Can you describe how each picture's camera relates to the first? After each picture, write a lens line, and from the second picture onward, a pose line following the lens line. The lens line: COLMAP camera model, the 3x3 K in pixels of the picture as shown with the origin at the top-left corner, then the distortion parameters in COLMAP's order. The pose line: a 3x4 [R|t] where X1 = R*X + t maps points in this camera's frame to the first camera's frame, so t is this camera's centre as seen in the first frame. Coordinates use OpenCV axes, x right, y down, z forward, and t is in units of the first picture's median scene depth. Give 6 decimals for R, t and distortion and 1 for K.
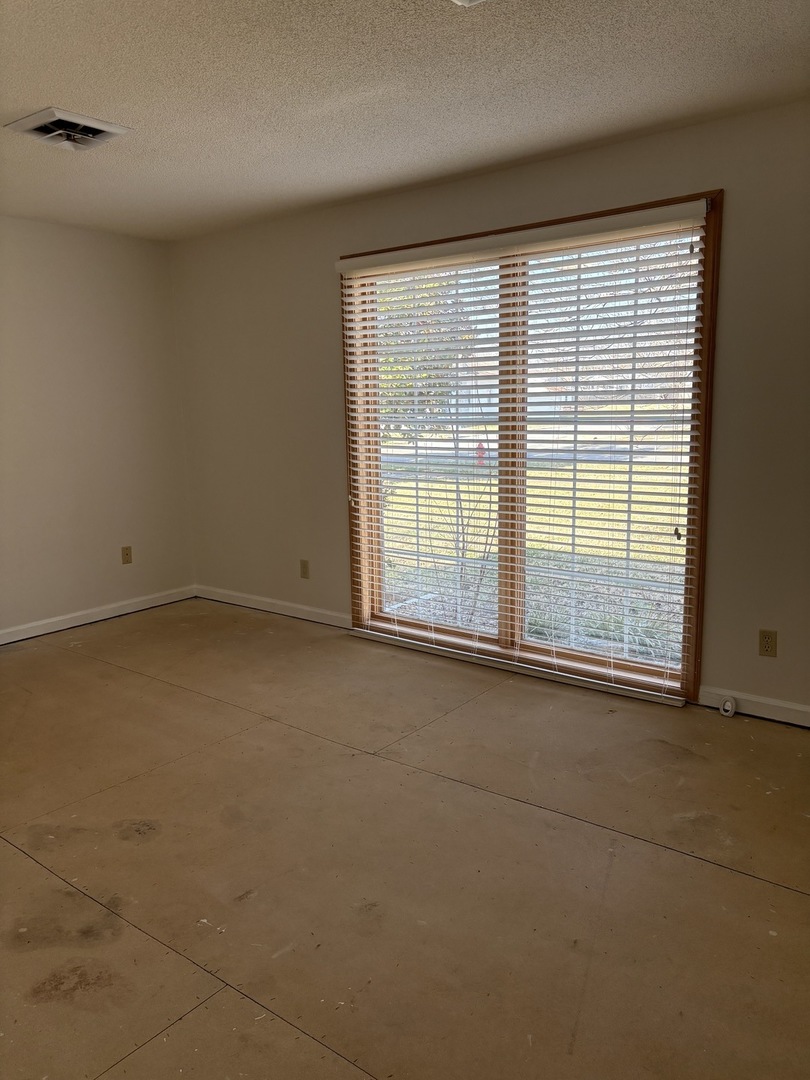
lens RADIAL K [[817.7, 0, 404.0], [0, 817.7, 539.5], [0, 0, 1]] dist [0.014227, -0.024012]
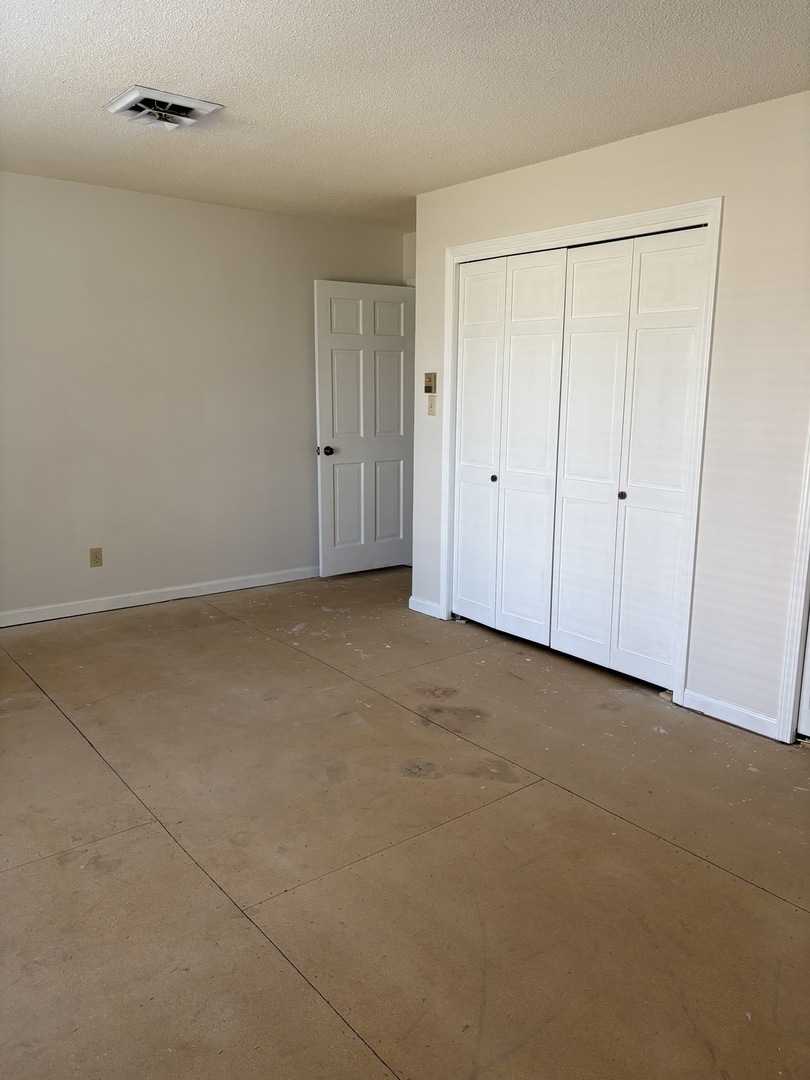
lens RADIAL K [[817.7, 0, 410.5], [0, 817.7, 538.2], [0, 0, 1]] dist [0.014227, -0.024012]
pose [[-0.974795, -0.038130, 0.219818, -0.564772], [0.042212, 0.935969, 0.349544, -0.346435], [-0.219071, 0.350013, -0.910768, 1.977443]]
